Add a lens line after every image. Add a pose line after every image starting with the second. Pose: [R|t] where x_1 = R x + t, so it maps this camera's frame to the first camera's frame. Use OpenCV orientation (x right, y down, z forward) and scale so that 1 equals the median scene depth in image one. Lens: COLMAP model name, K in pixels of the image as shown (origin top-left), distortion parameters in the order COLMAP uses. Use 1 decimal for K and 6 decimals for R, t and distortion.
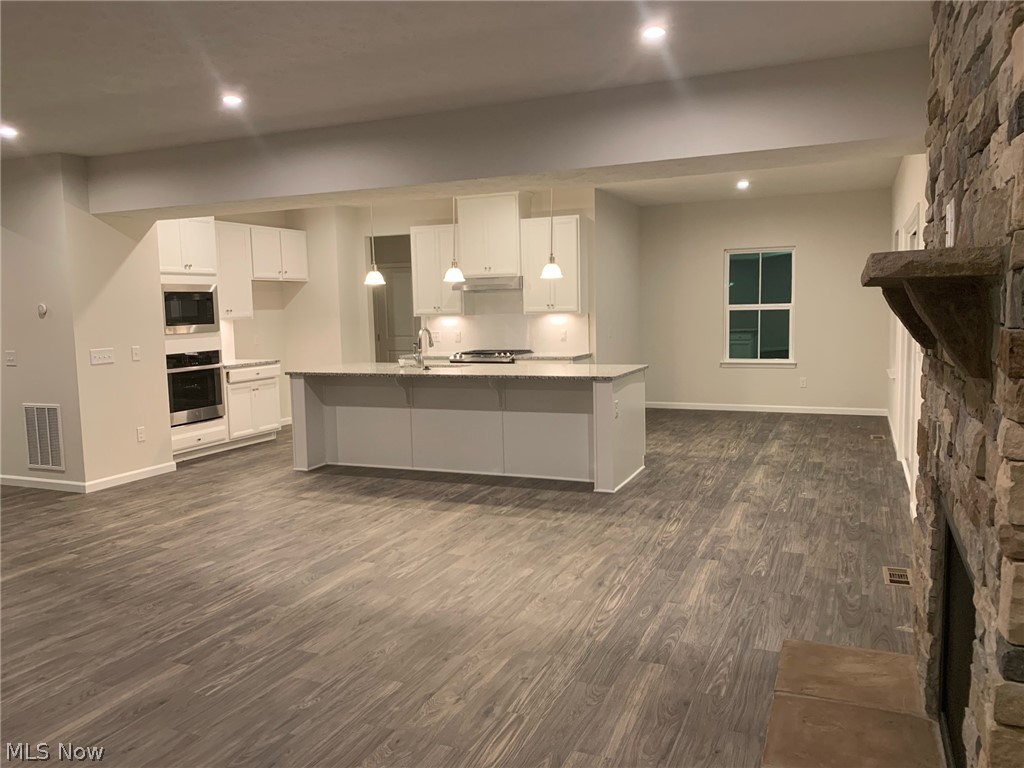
lens RADIAL K [[774.8, 0, 512.0], [0, 774.8, 384.0], [0, 0, 1]] dist [0.074309, -0.001525]
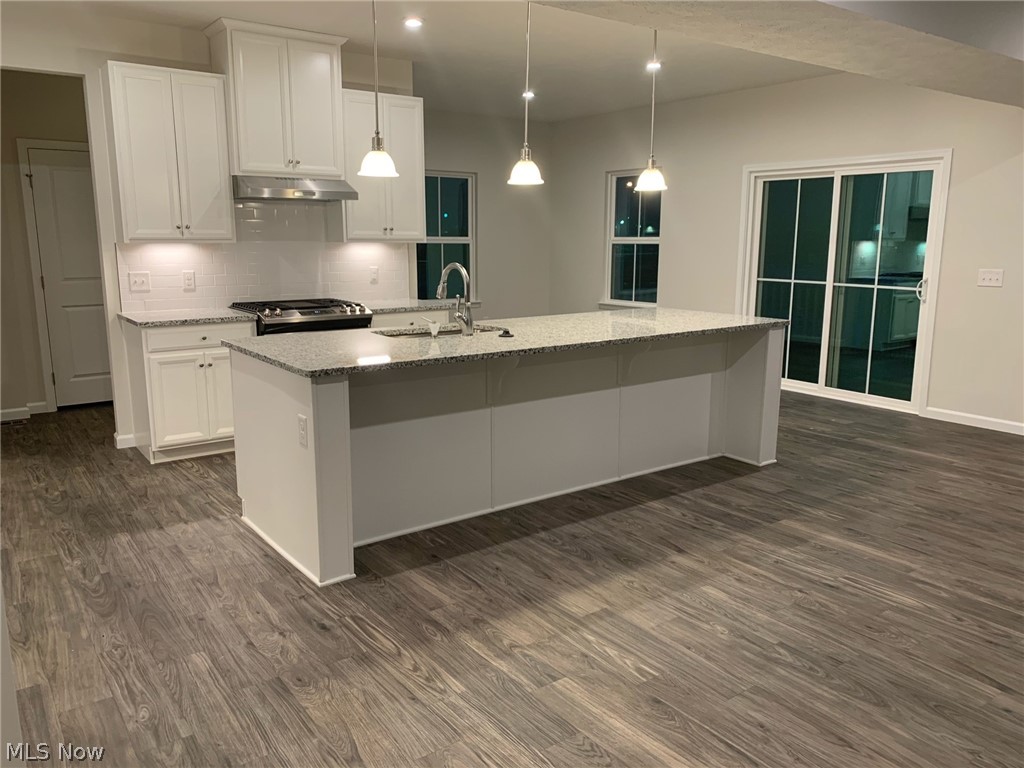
lens RADIAL K [[786.6, 0, 512.0], [0, 786.6, 384.0], [0, 0, 1]] dist [0.003007, -0.008561]
pose [[0.510266, -0.135861, 0.849218, -0.750111], [0.072321, 0.990724, 0.115045, -0.061170], [-0.856971, 0.002713, 0.515358, 0.858797]]
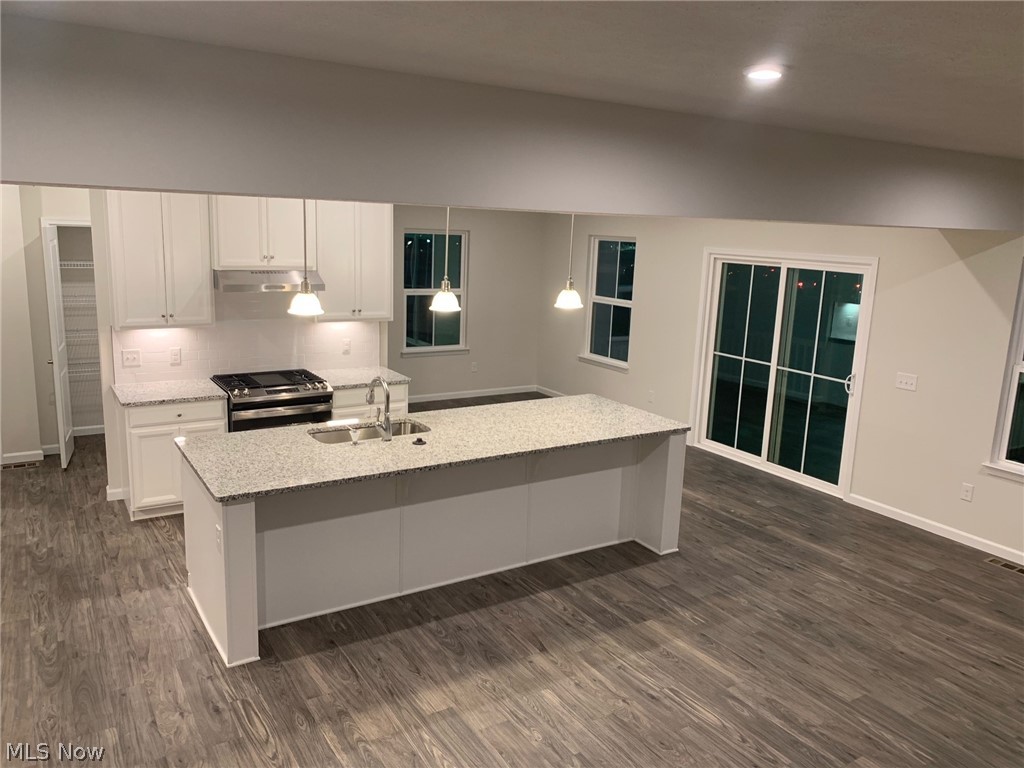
lens RADIAL K [[784.3, 0, 512.0], [0, 784.3, 384.0], [0, 0, 1]] dist [0.000059, -0.008999]
pose [[0.567470, -0.120860, 0.814476, -0.745809], [0.033264, 0.991726, 0.123986, -0.184405], [-0.822722, -0.043265, 0.566795, 0.687089]]
